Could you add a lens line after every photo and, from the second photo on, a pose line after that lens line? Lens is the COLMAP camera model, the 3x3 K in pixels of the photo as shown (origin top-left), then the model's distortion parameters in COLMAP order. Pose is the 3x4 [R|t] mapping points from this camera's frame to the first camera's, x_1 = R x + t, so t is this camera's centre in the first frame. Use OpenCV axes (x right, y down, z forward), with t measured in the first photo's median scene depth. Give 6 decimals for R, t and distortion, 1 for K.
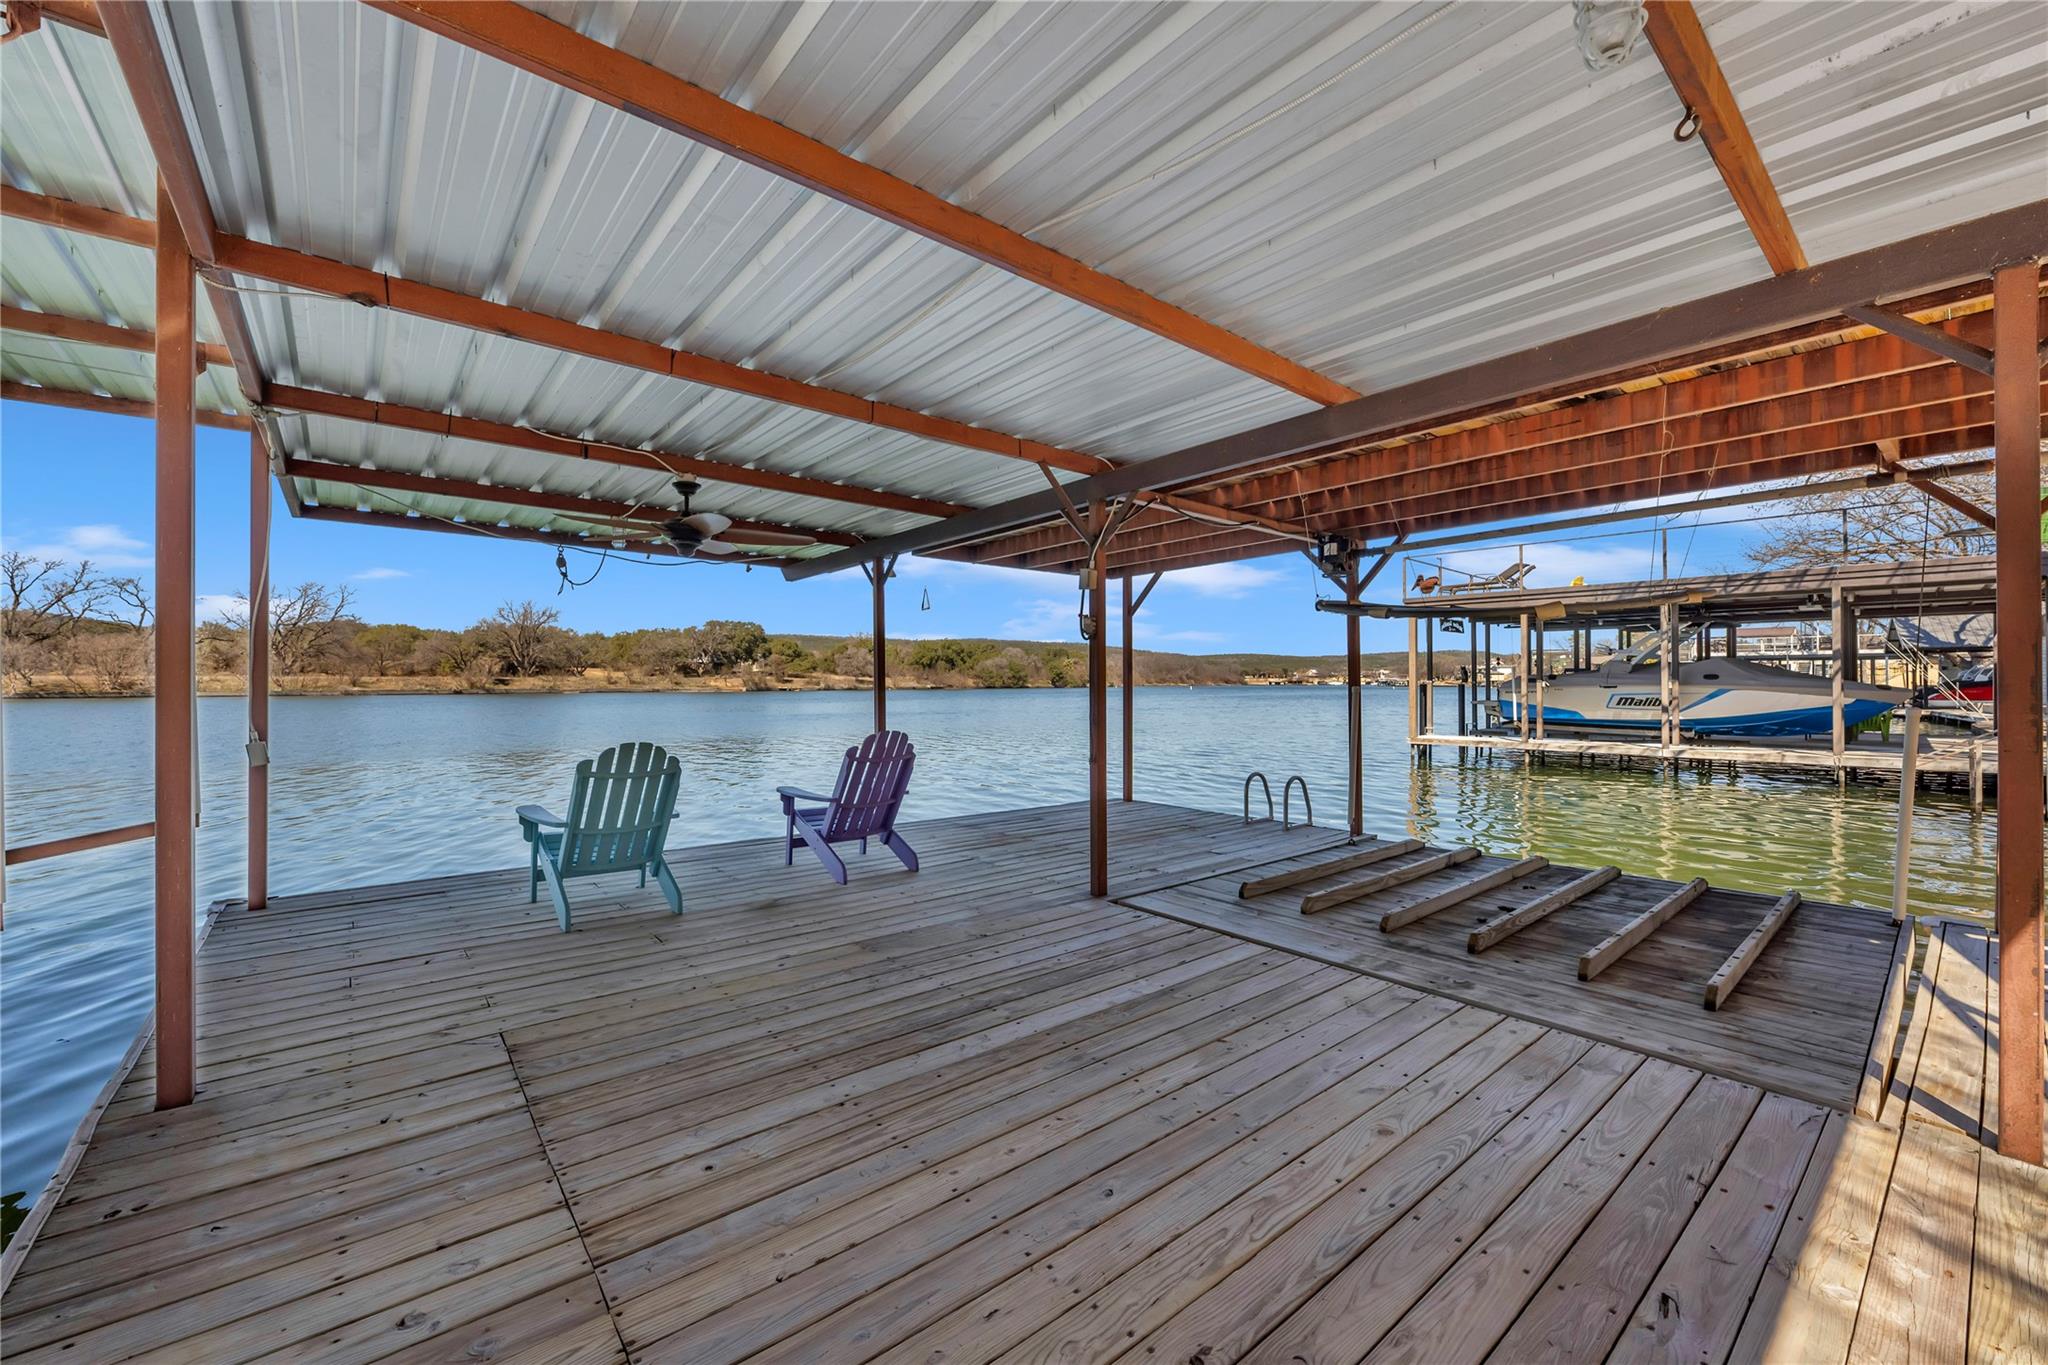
lens RADIAL K [[813.6, 0, 1018.5], [0, 813.6, 684.0], [0, 0, 1]] dist [-0.000098, -0.003368]
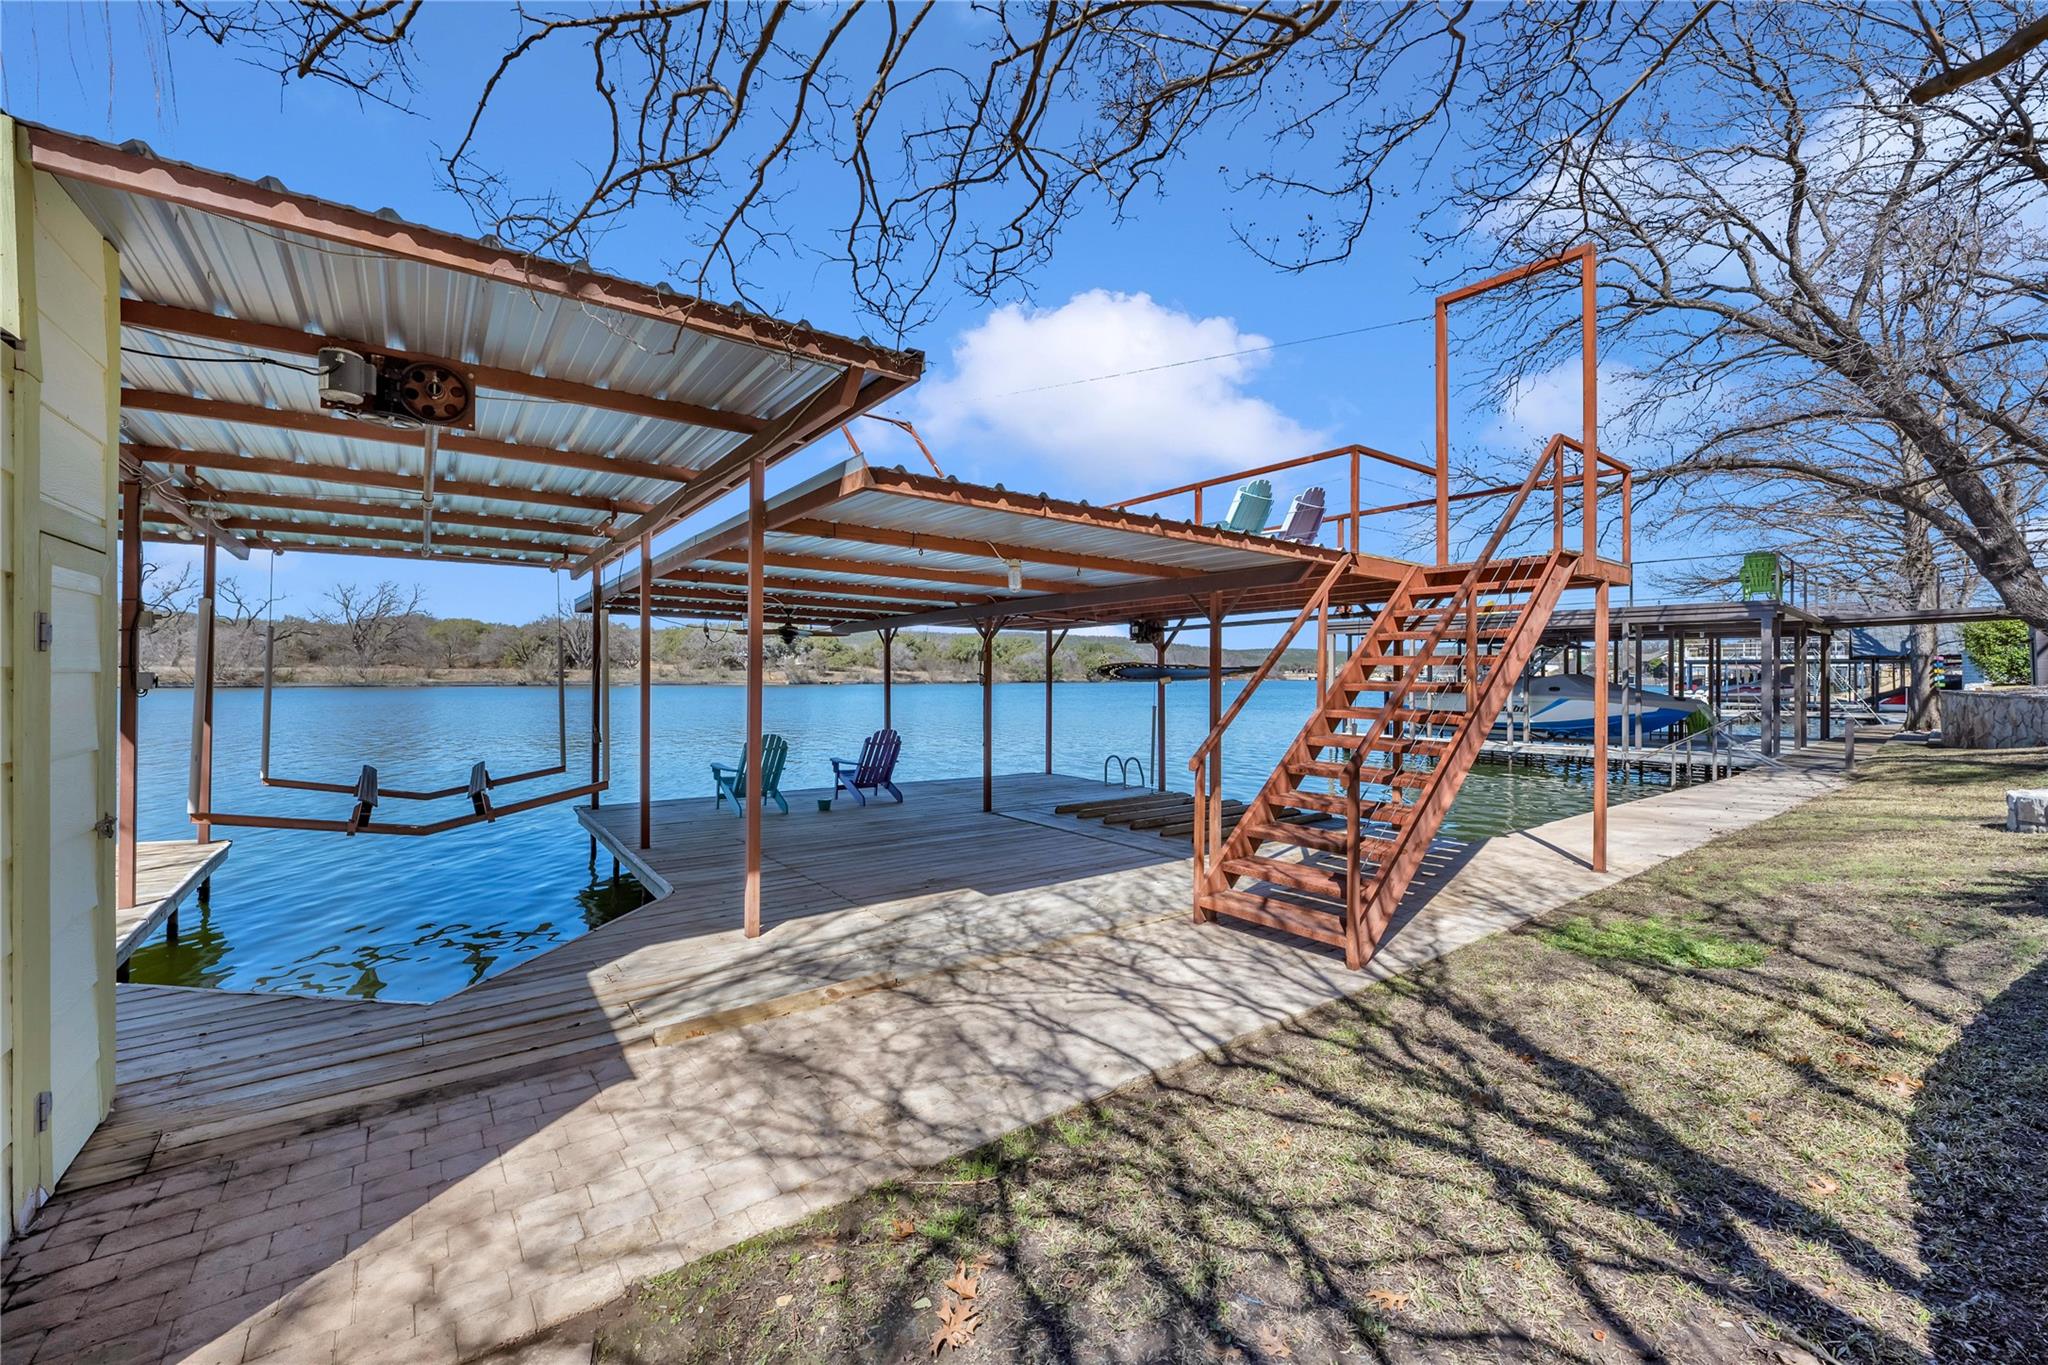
lens RADIAL K [[813.6, 0, 1018.5], [0, 813.6, 684.0], [0, 0, 1]] dist [-0.000098, -0.003368]
pose [[0.998882, 0.005883, -0.046911, 0.083174], [-0.005495, 0.999950, 0.008413, -0.023474], [0.046958, -0.008146, 0.998864, -0.315352]]
